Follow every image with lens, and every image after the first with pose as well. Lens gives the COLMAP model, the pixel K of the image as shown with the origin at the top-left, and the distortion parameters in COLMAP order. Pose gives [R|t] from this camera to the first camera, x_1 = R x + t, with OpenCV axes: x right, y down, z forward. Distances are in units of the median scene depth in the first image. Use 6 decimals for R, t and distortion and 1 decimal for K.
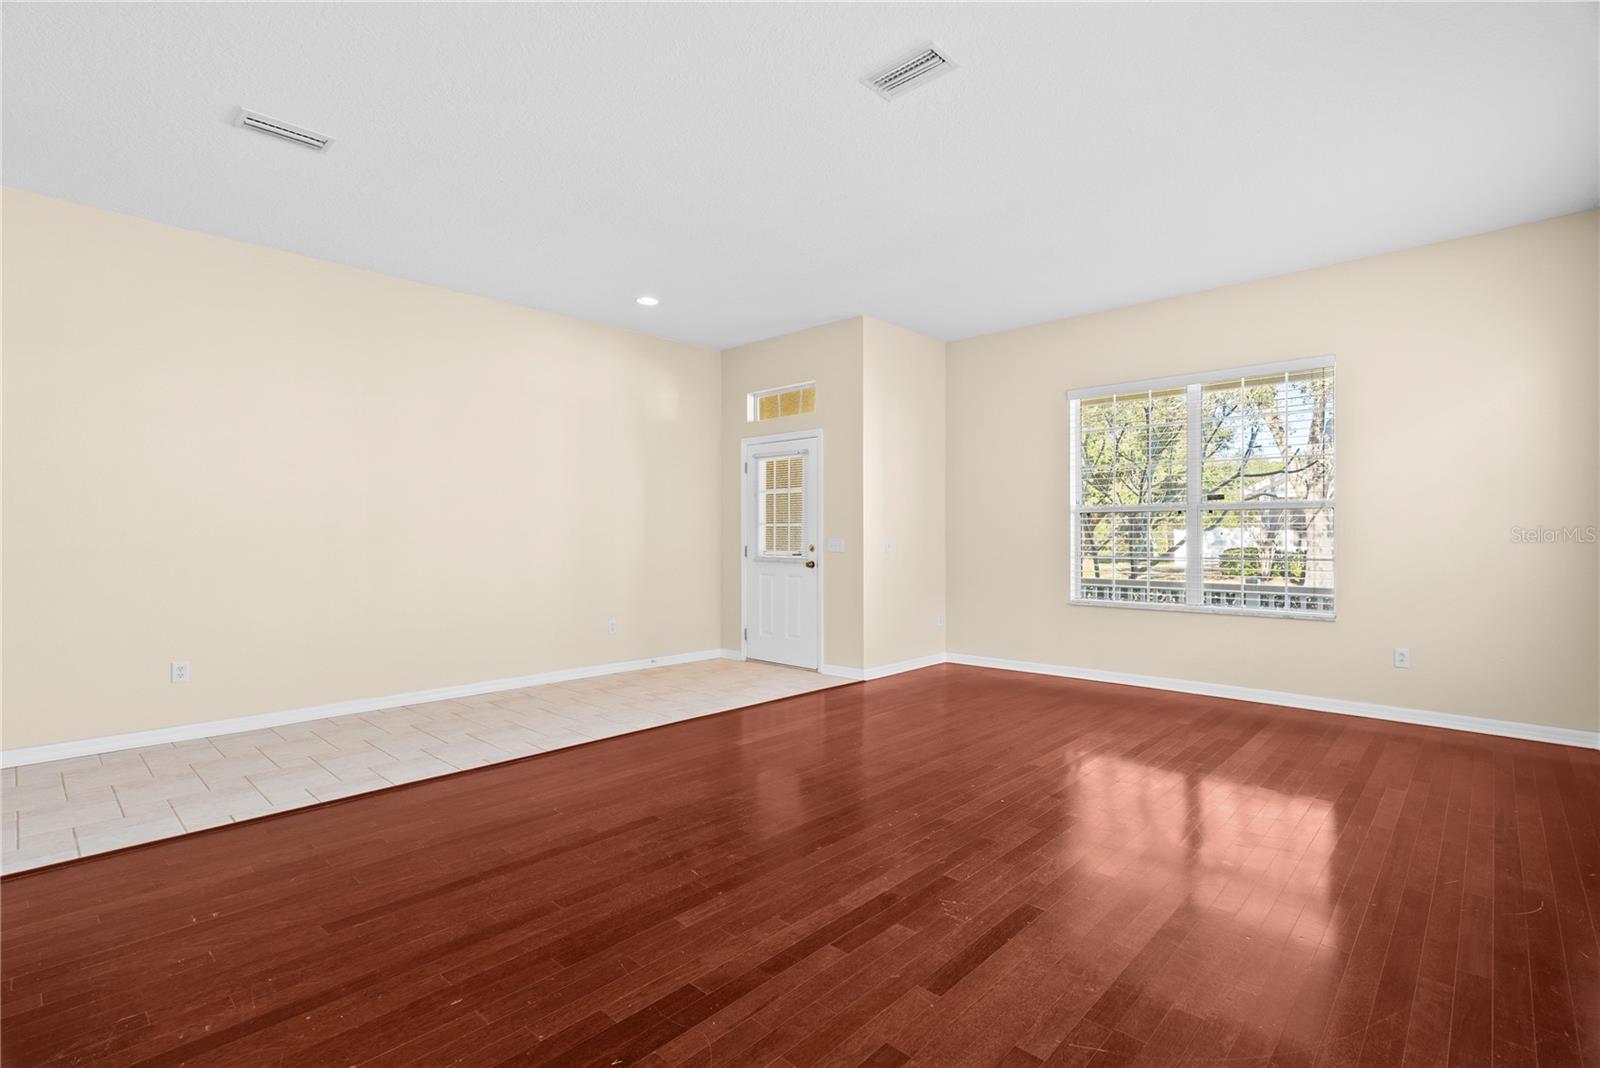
lens RADIAL K [[740.4, 0, 806.8], [0, 740.4, 533.5], [0, 0, 1]] dist [-0.010589, 0.001323]
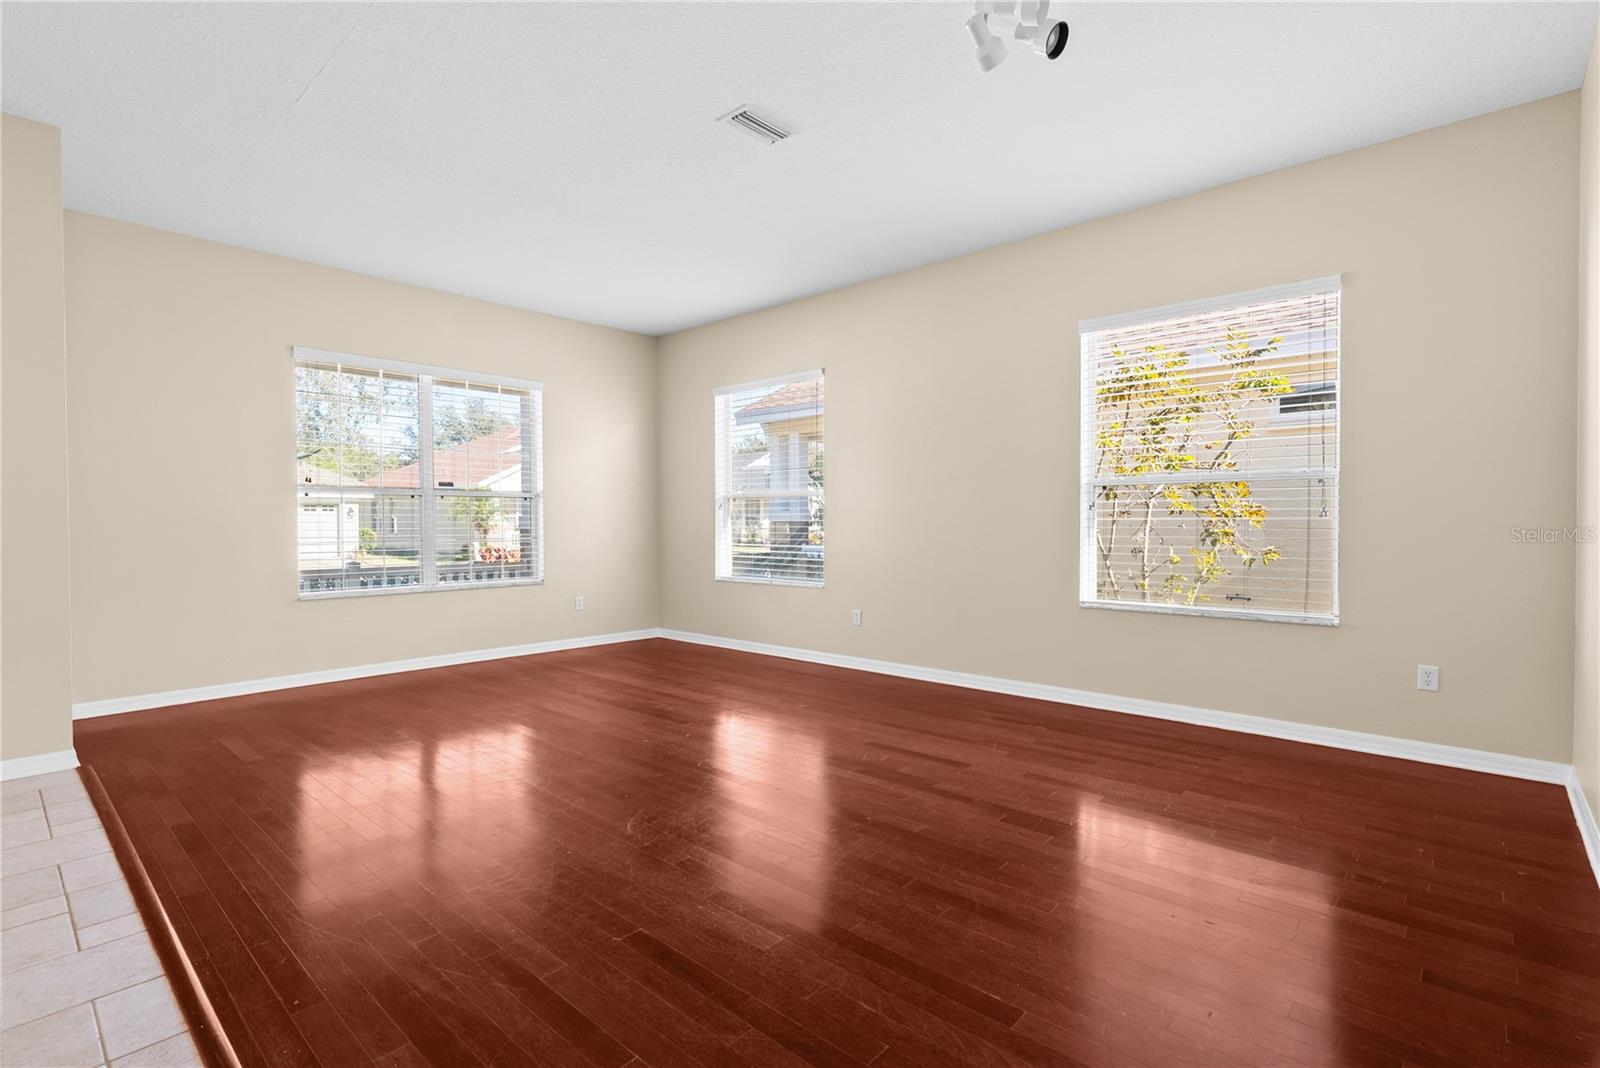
lens RADIAL K [[740.4, 0, 807.4], [0, 740.4, 532.0], [0, 0, 1]] dist [-0.010589, 0.001323]
pose [[-0.009235, -0.017592, 0.999803, -0.558757], [-0.001375, 0.999845, 0.017580, 0.001581], [-0.999956, -0.001212, -0.009257, 0.478719]]
